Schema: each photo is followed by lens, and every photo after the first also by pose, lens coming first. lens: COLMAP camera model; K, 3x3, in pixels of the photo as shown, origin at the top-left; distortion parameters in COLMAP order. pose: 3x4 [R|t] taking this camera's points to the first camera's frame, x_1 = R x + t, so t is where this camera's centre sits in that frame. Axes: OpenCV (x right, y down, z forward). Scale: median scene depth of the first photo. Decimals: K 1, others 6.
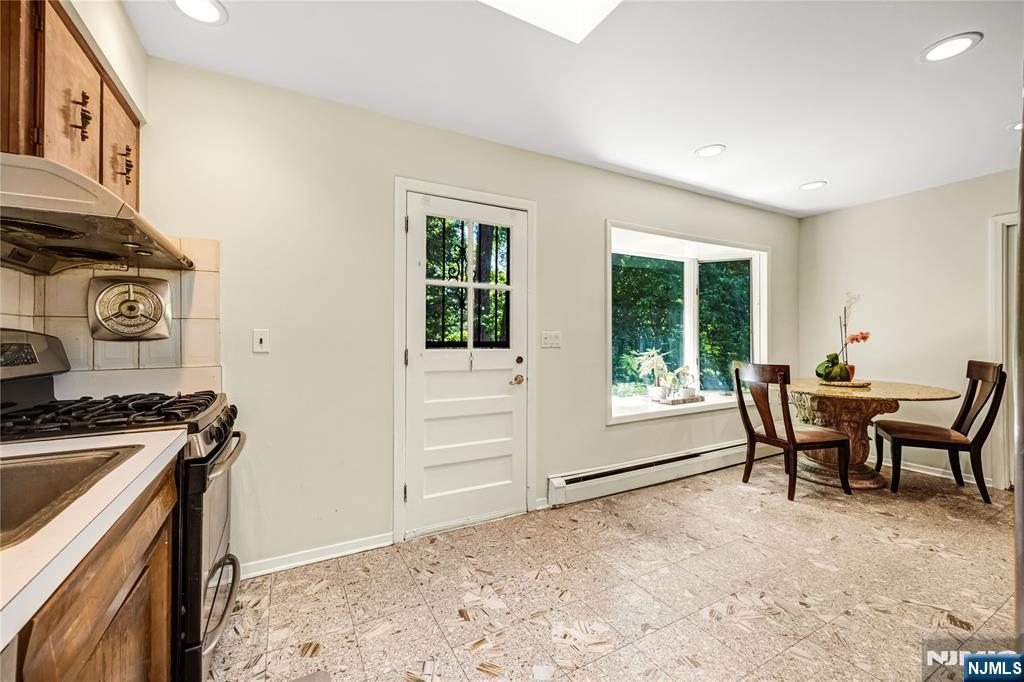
lens RADIAL K [[416.0, 0, 509.6], [0, 416.0, 339.2], [0, 0, 1]] dist [0.000285, -0.000071]
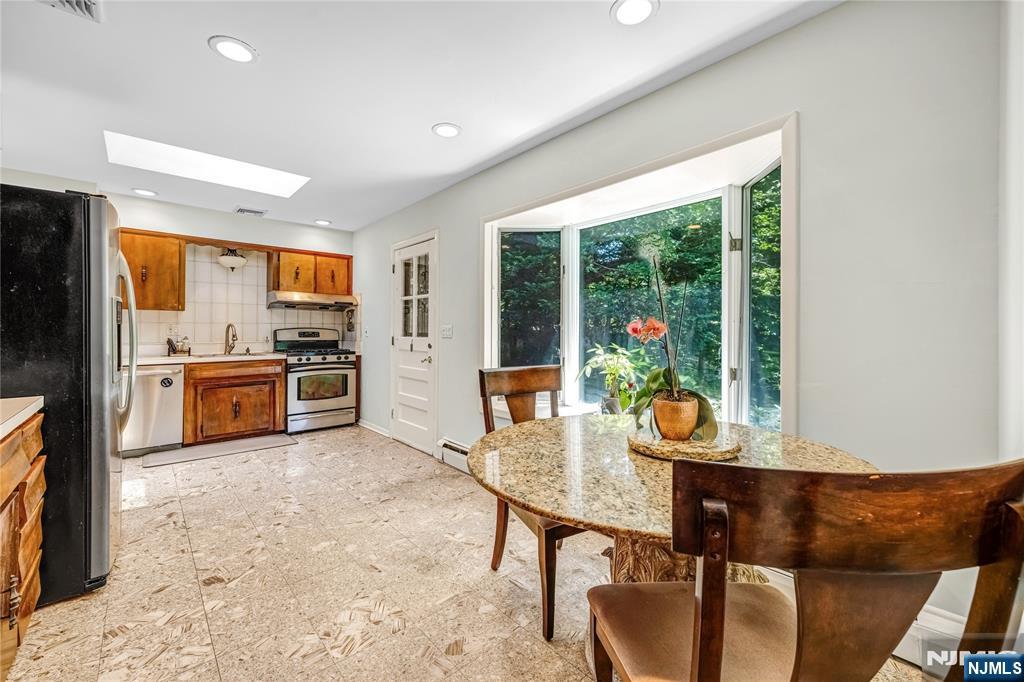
lens RADIAL K [[416.0, 0, 509.4], [0, 416.0, 333.4], [0, 0, 1]] dist [0.000285, -0.000071]
pose [[0.223798, 0.007542, -0.974606, 1.680673], [-0.001676, 0.999972, 0.007353, -0.003853], [0.974634, -0.000012, 0.223804, 1.091191]]
